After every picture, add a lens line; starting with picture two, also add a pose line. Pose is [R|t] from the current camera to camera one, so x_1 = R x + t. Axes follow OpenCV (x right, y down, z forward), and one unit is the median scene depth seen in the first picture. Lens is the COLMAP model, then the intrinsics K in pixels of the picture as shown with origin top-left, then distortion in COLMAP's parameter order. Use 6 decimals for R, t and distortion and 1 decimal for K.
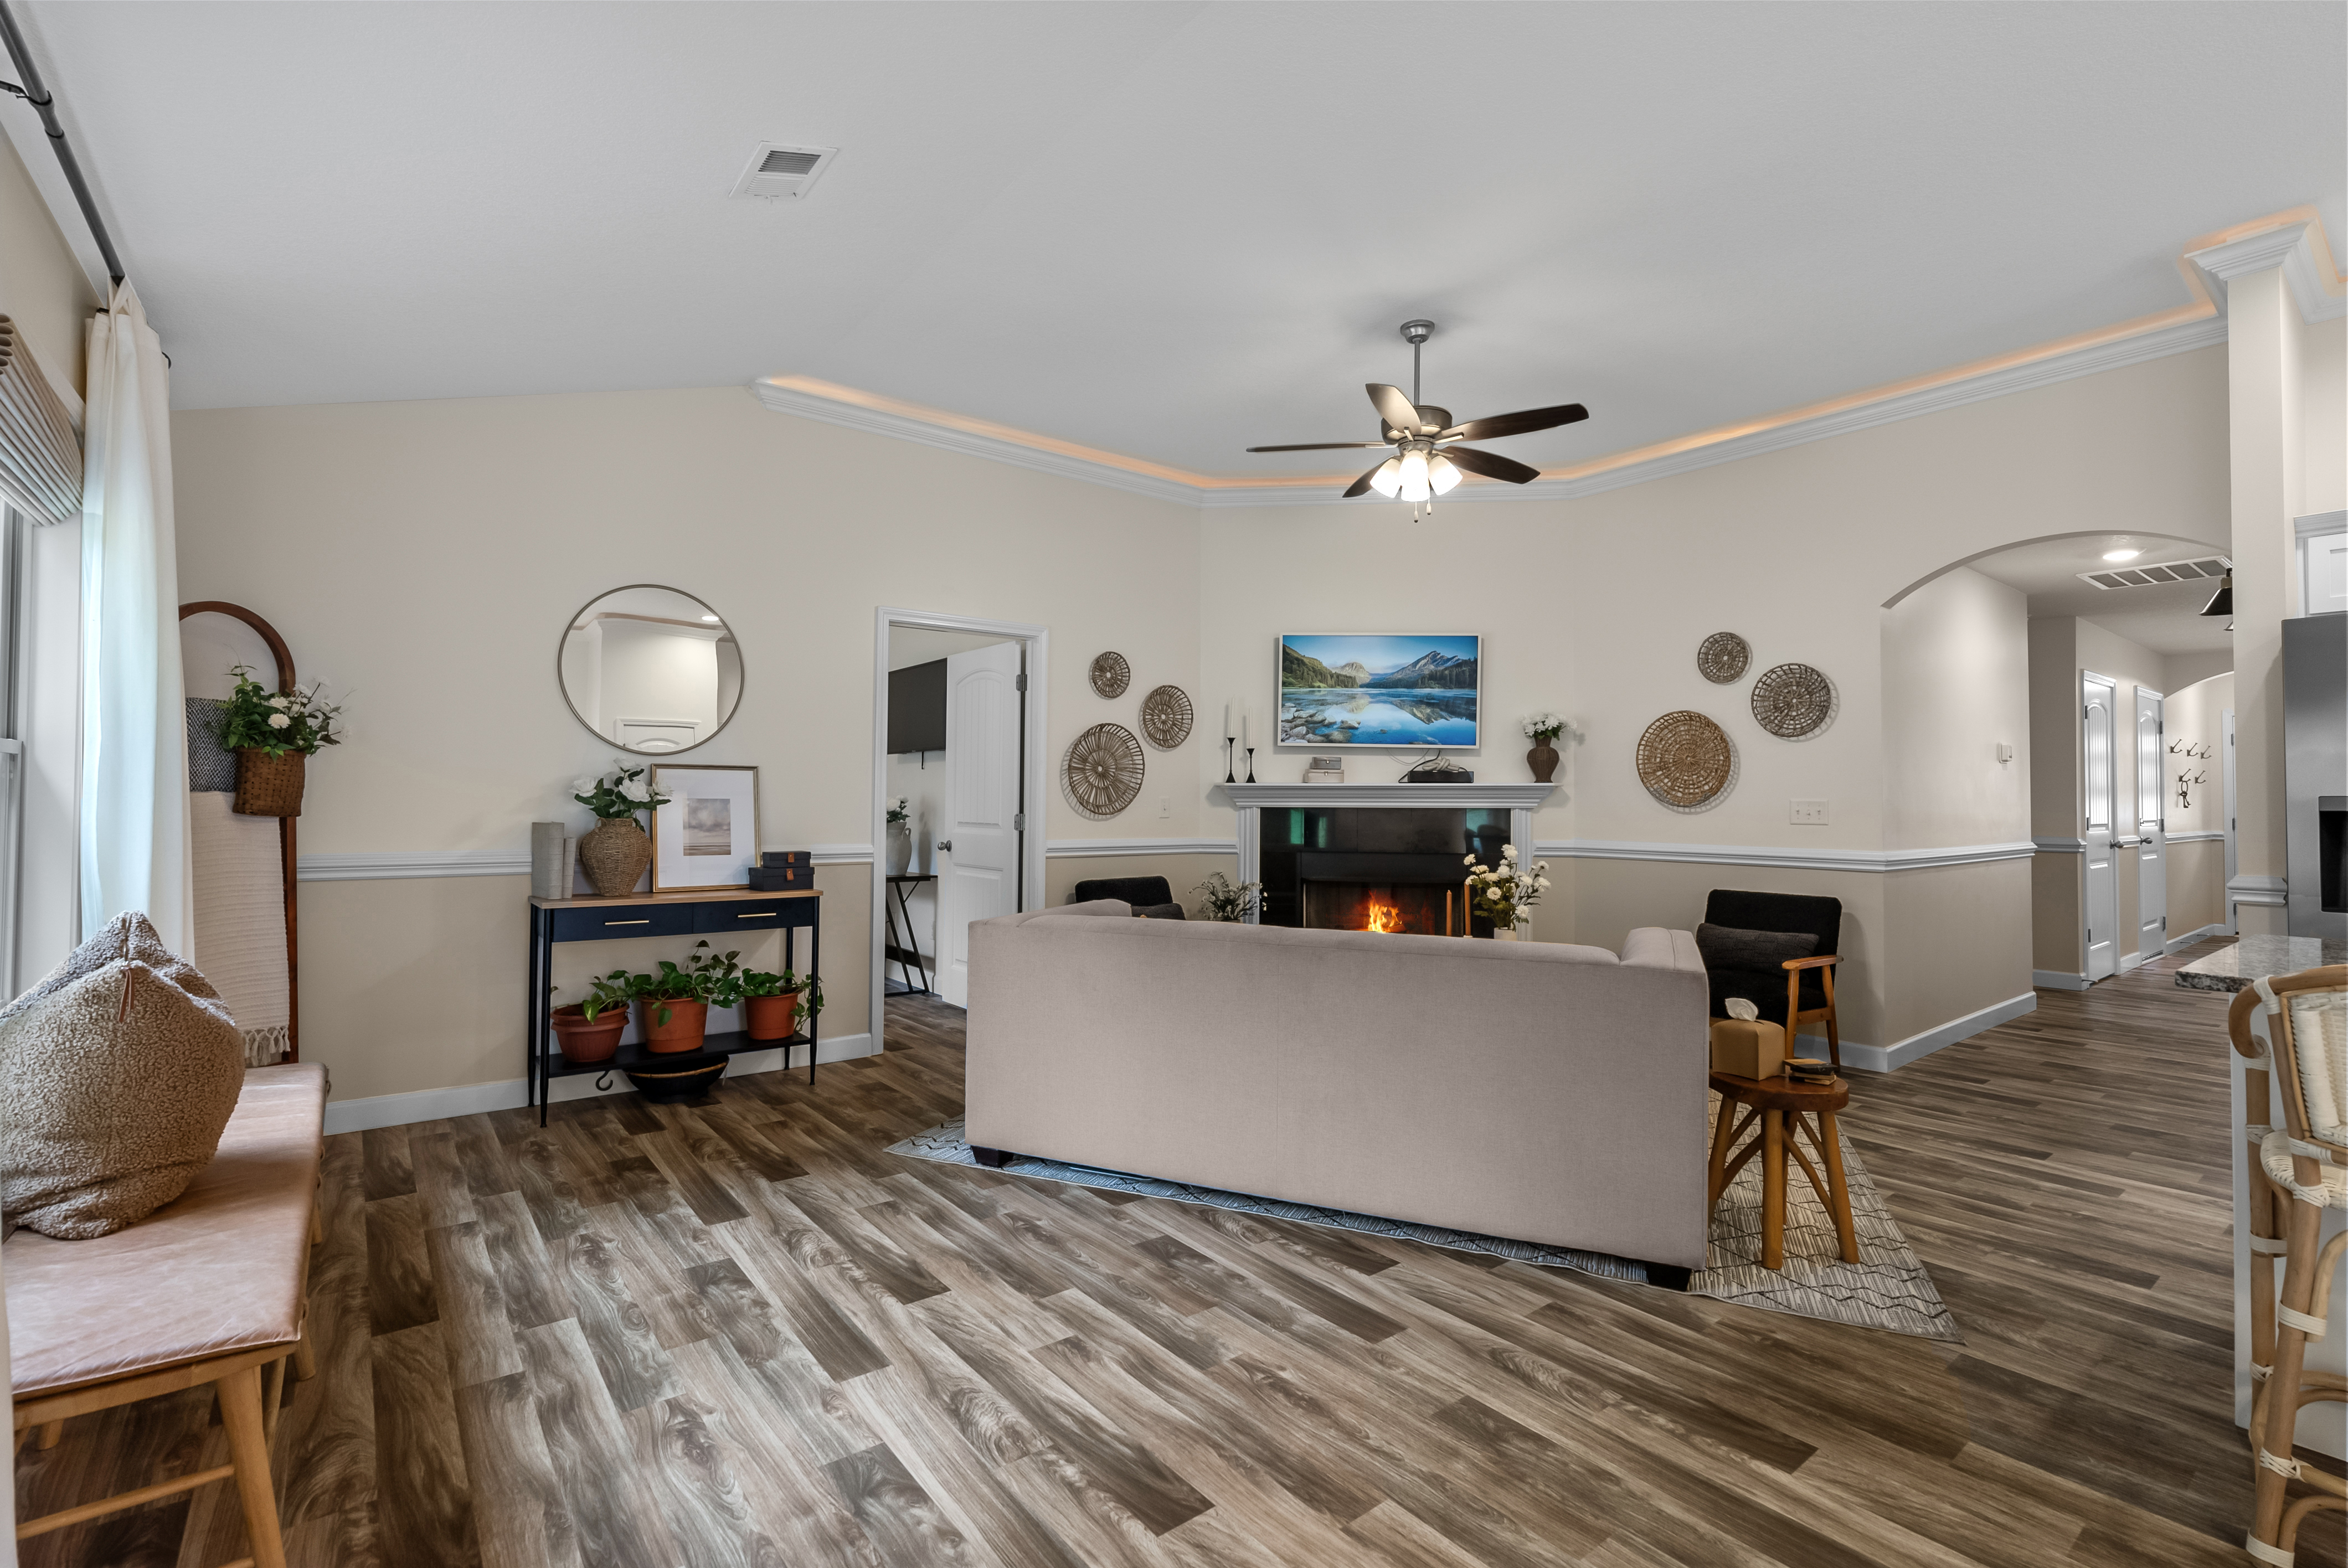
lens RADIAL K [[1058.1, 0, 1170.6], [0, 1058.1, 779.1], [0, 0, 1]] dist [-0.012849, 0.004674]
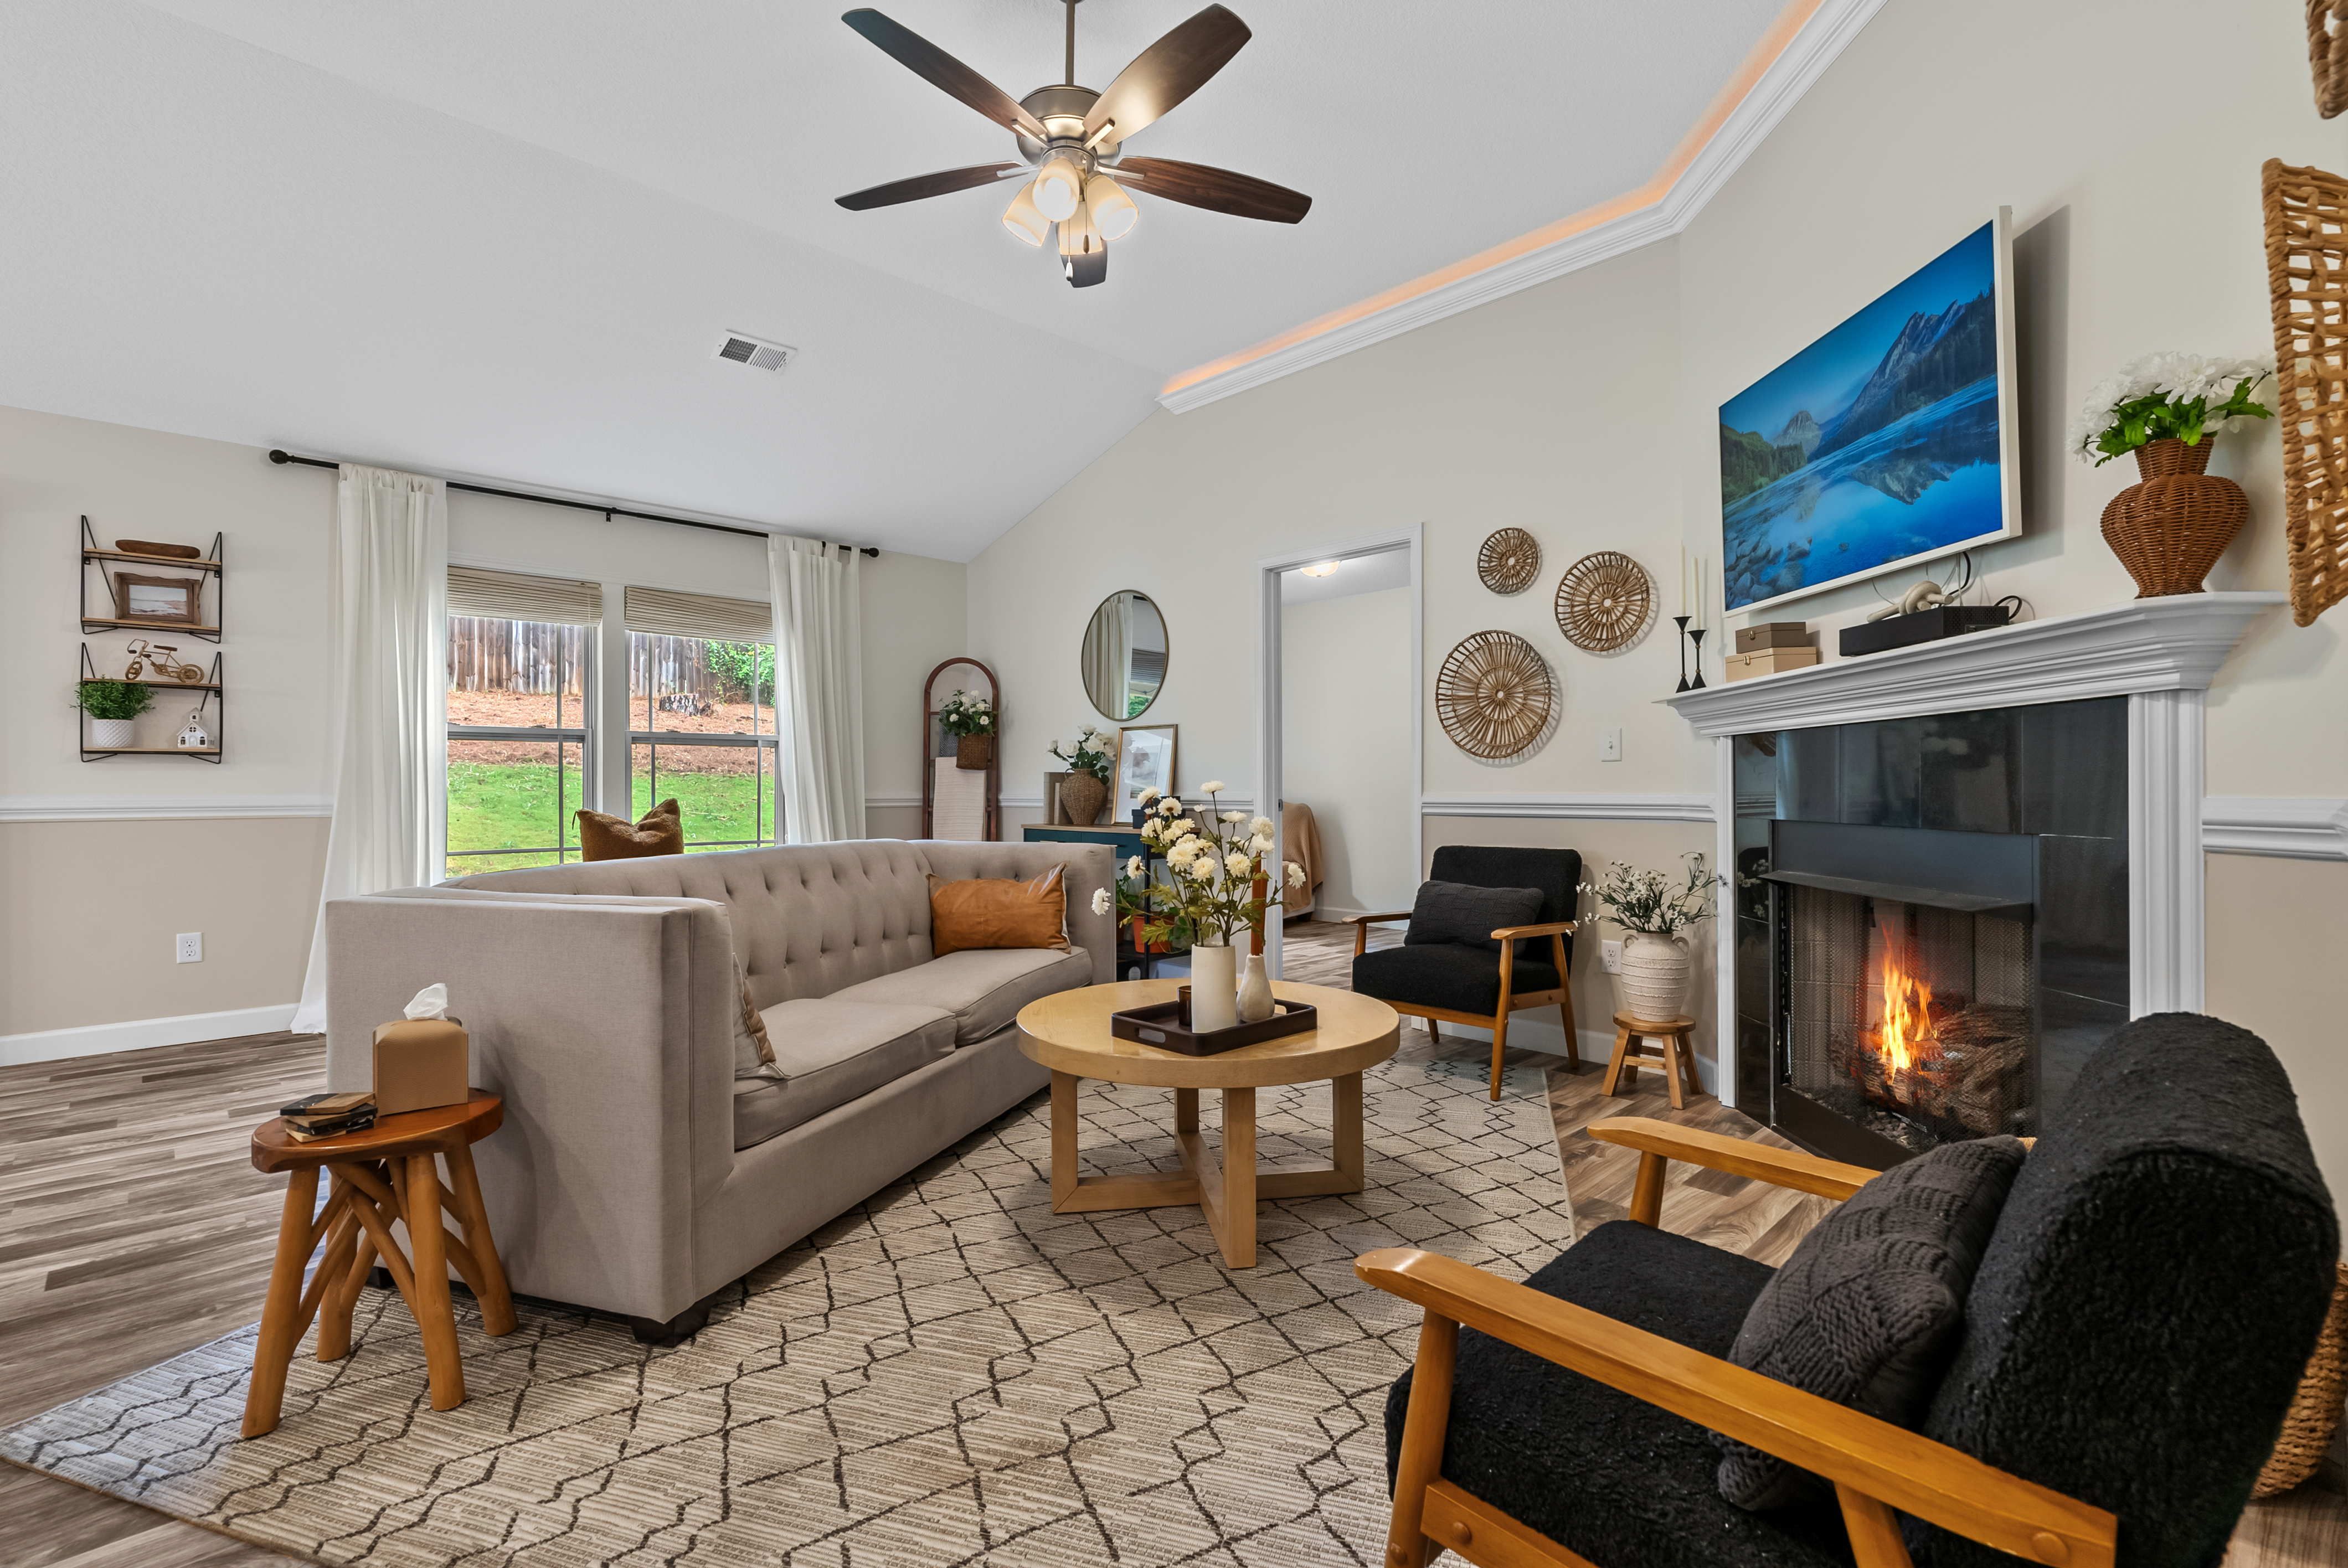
lens RADIAL K [[1058.1, 0, 1189.3], [0, 1058.1, 790.3], [0, 0, 1]] dist [-0.012849, 0.004674]
pose [[0.115988, -0.004296, -0.993241, 0.712113], [0.026388, 0.999651, -0.001243, 0.057910], [0.992900, -0.026066, 0.116061, 0.801060]]
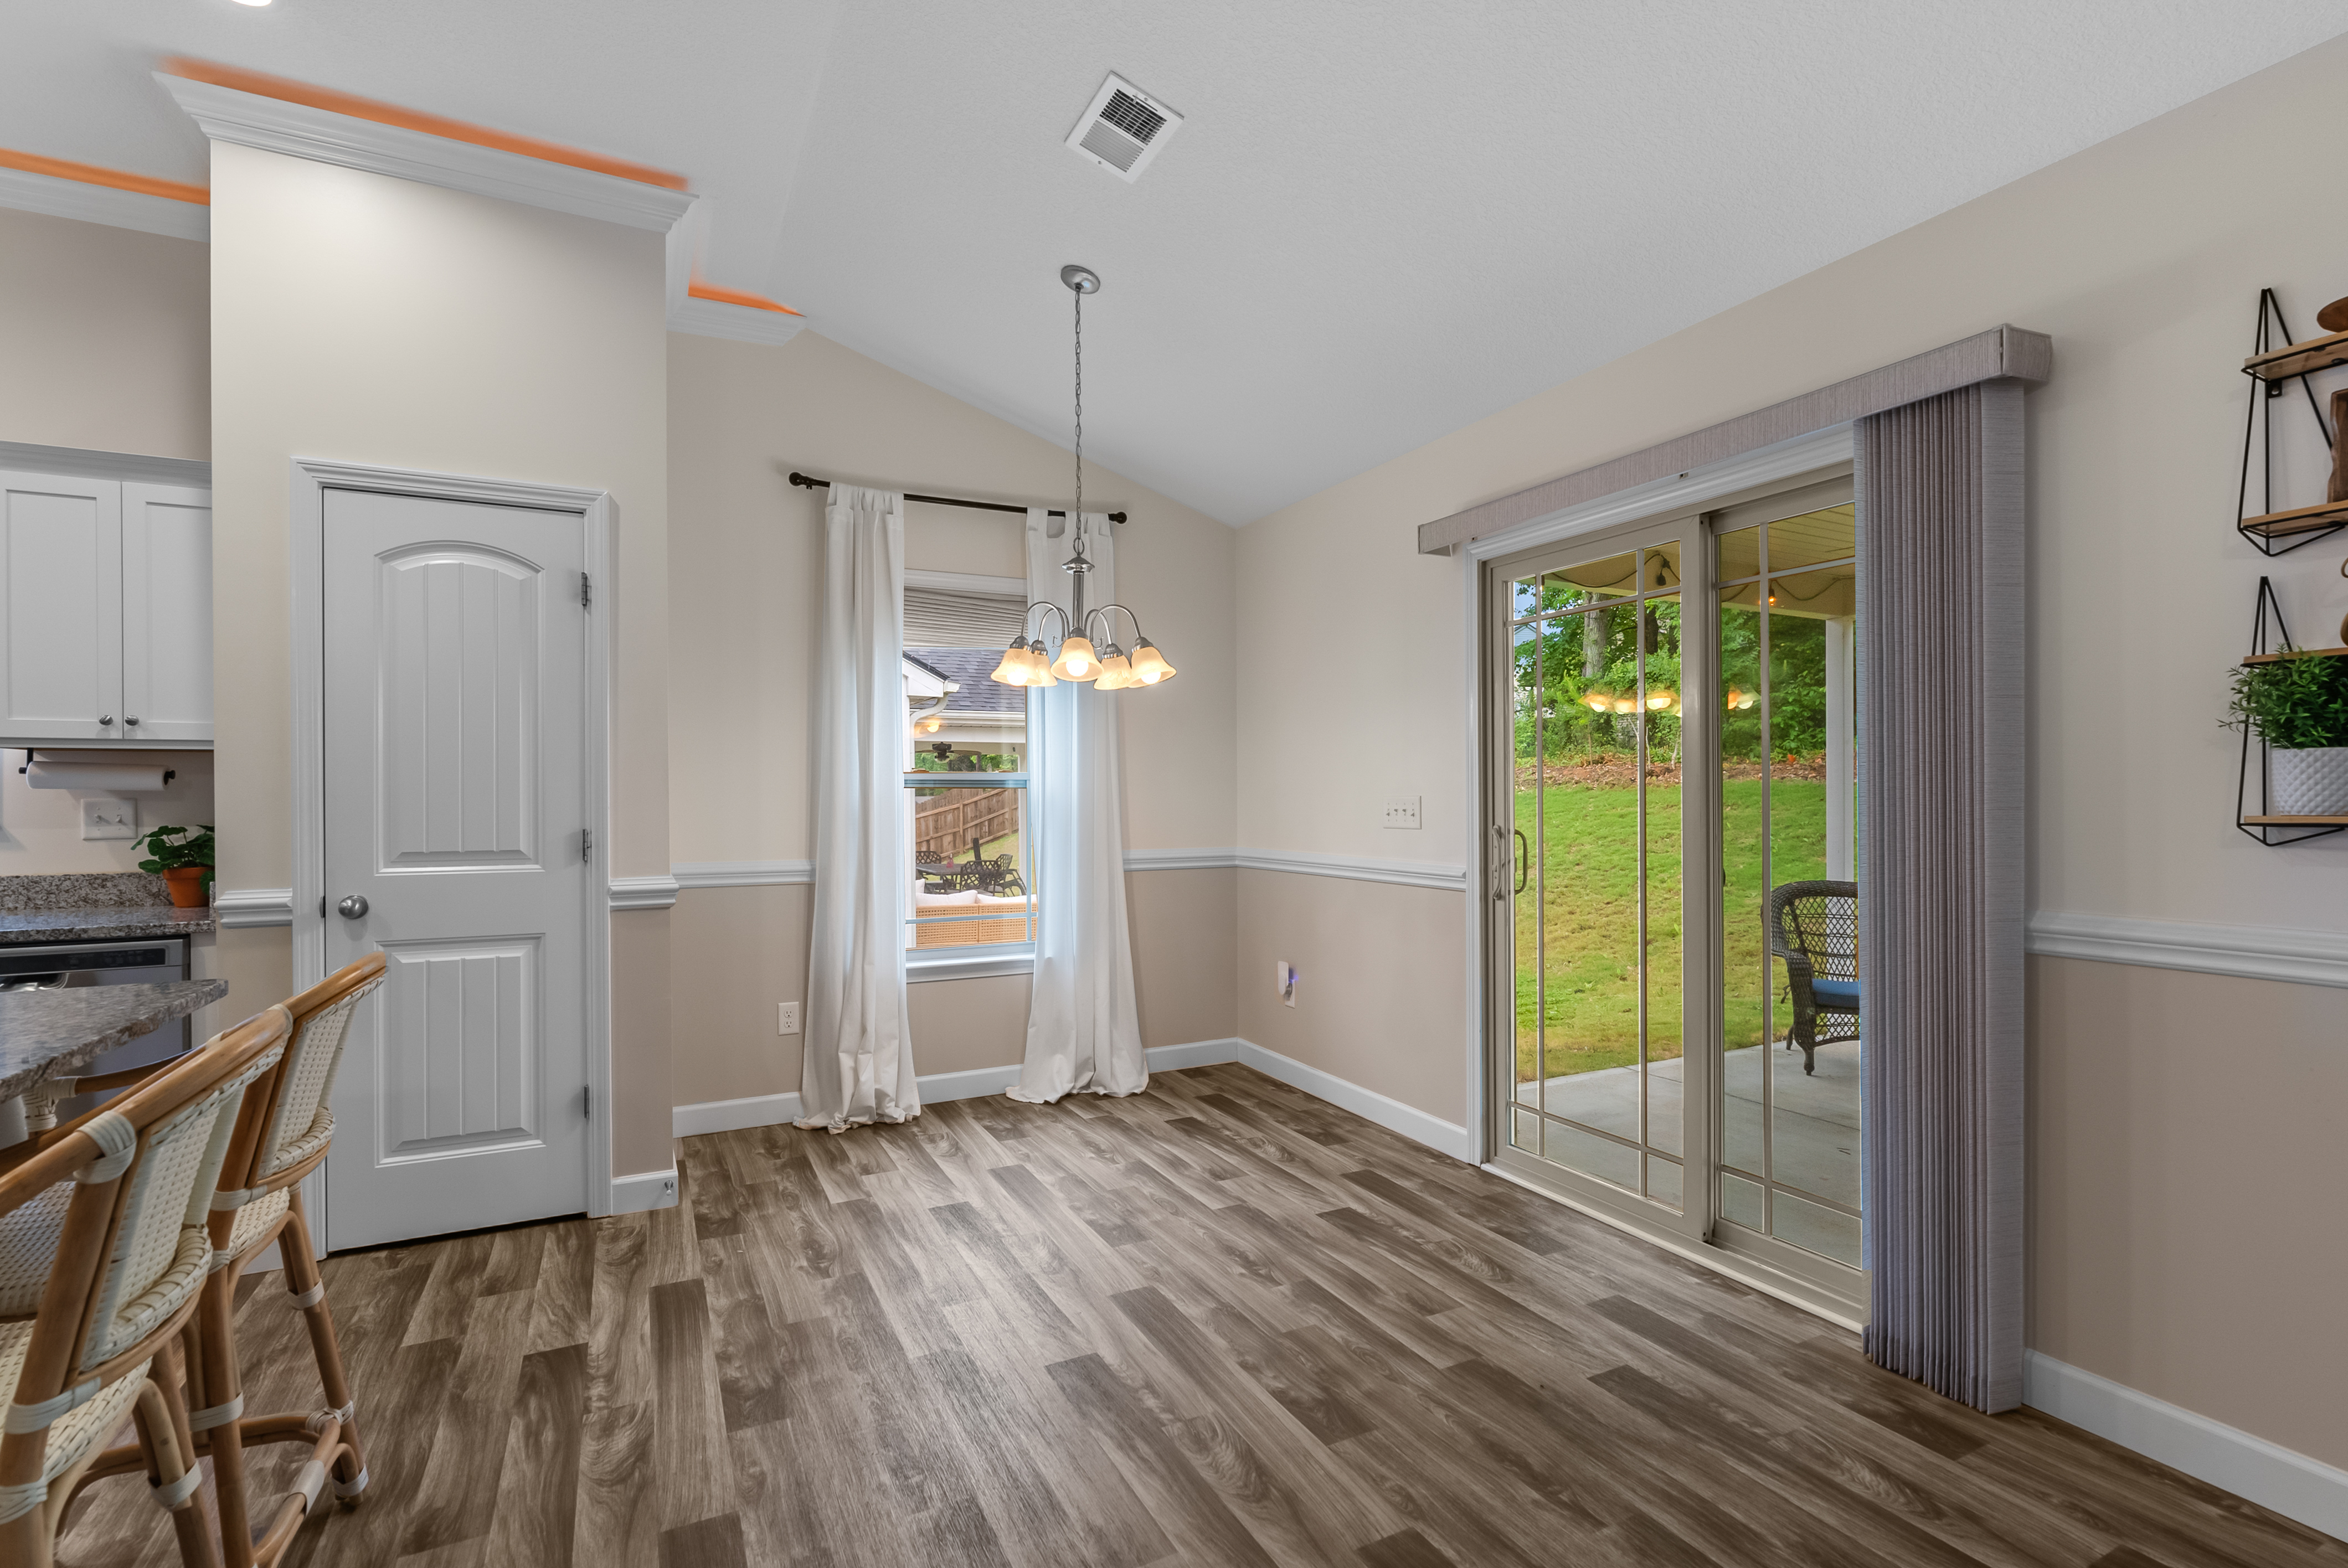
lens RADIAL K [[1058.1, 0, 1174.6], [0, 1058.1, 799.6], [0, 0, 1]] dist [-0.012849, 0.004674]
pose [[-0.982562, -0.002309, 0.185923, 0.118691], [-0.006036, 0.999792, -0.019480, 0.007279], [-0.185840, -0.020262, -0.982371, 0.479371]]
